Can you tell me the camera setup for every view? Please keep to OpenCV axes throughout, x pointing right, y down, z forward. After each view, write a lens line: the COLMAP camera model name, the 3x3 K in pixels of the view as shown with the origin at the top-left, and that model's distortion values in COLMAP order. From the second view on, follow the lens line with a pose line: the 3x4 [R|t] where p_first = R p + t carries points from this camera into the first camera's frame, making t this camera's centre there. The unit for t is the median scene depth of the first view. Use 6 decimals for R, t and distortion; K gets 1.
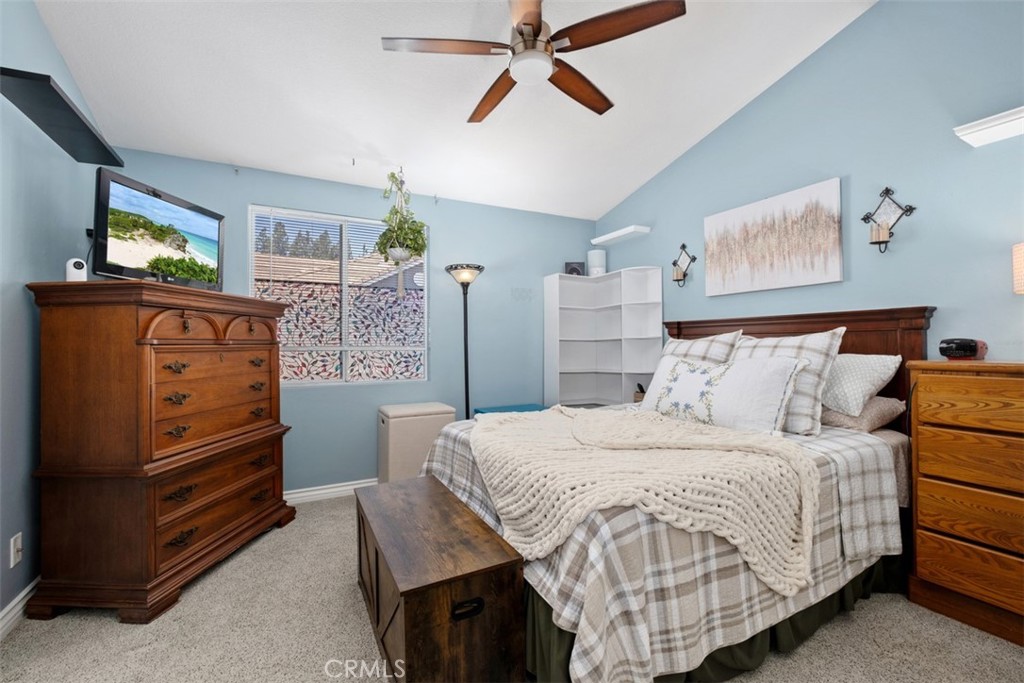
lens RADIAL K [[437.8, 0, 511.2], [0, 437.8, 337.1], [0, 0, 1]] dist [0.001911, -0.005136]
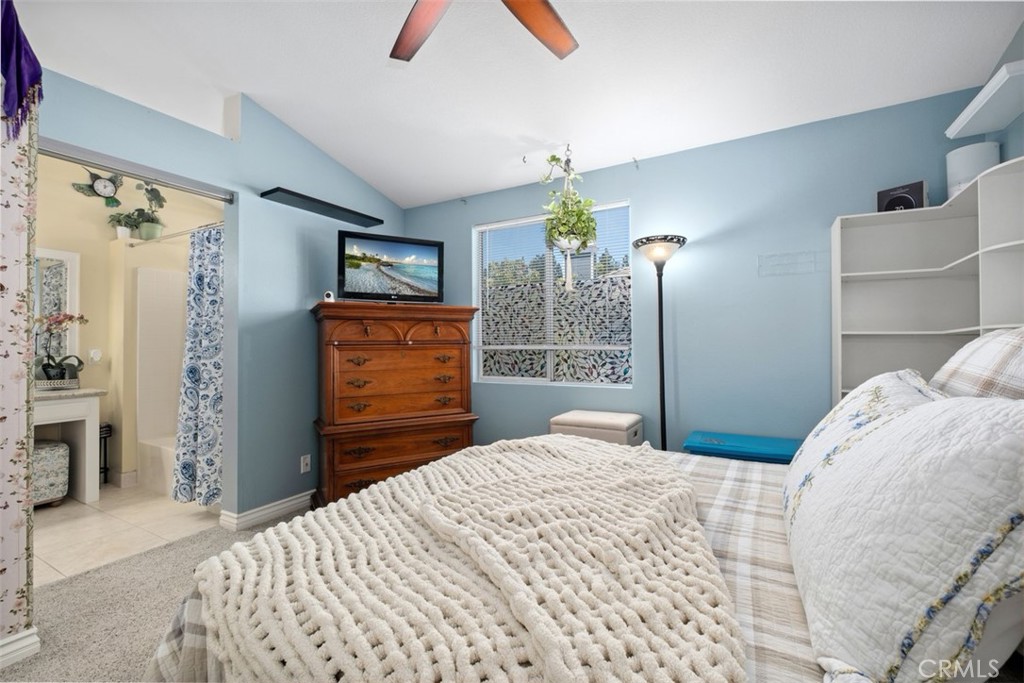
lens RADIAL K [[437.8, 0, 511.2], [0, 437.8, 337.1], [0, 0, 1]] dist [0.001911, -0.005136]
pose [[0.549068, -0.017921, -0.835586, 0.397244], [0.020644, 0.999756, -0.007876, 0.008424], [0.835523, -0.012925, 0.549304, 0.380308]]
